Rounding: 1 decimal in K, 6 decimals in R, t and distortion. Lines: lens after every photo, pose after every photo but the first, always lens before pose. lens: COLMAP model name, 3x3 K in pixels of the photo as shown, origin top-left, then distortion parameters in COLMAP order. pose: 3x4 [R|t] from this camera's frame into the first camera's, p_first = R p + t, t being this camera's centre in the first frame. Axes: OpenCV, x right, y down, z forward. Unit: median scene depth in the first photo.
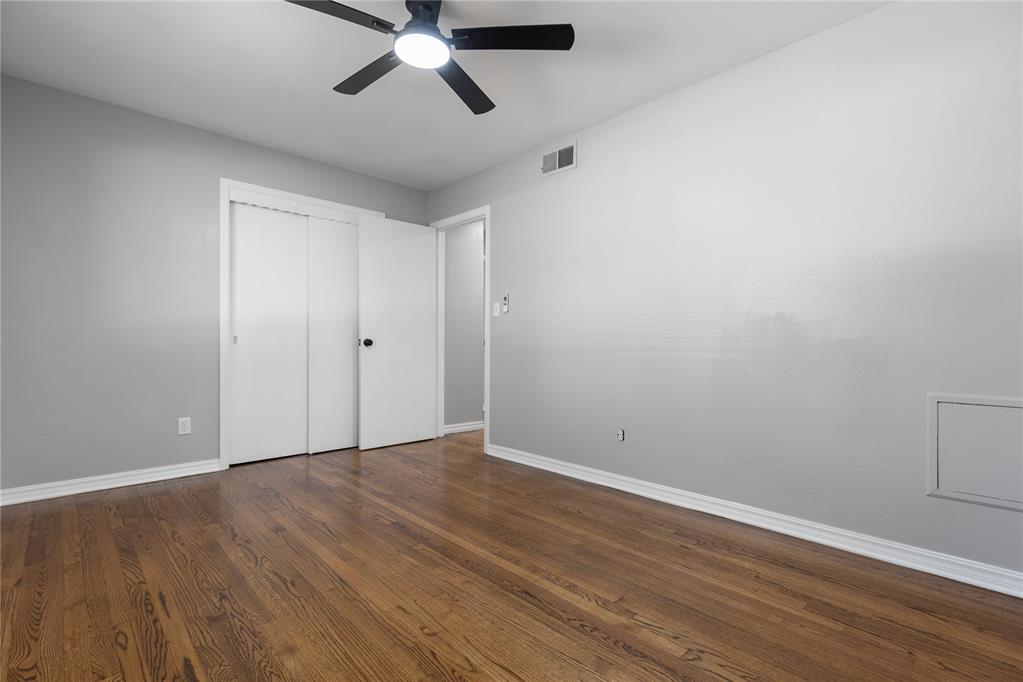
lens RADIAL K [[459.6, 0, 509.2], [0, 459.6, 342.8], [0, 0, 1]] dist [0.004317, -0.000274]
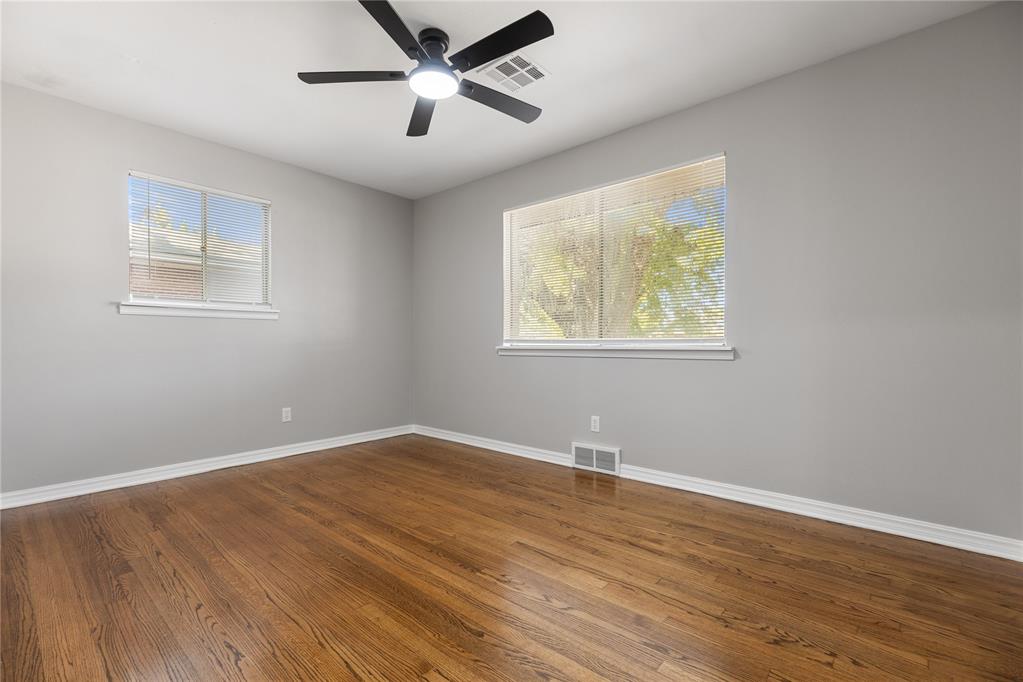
lens RADIAL K [[459.6, 0, 509.2], [0, 459.6, 342.8], [0, 0, 1]] dist [0.004317, -0.000274]
pose [[-0.996154, -0.004786, -0.087487, -0.275307], [-0.004404, 0.999980, -0.004558, 0.002454], [0.087507, -0.004156, -0.996155, 2.127675]]
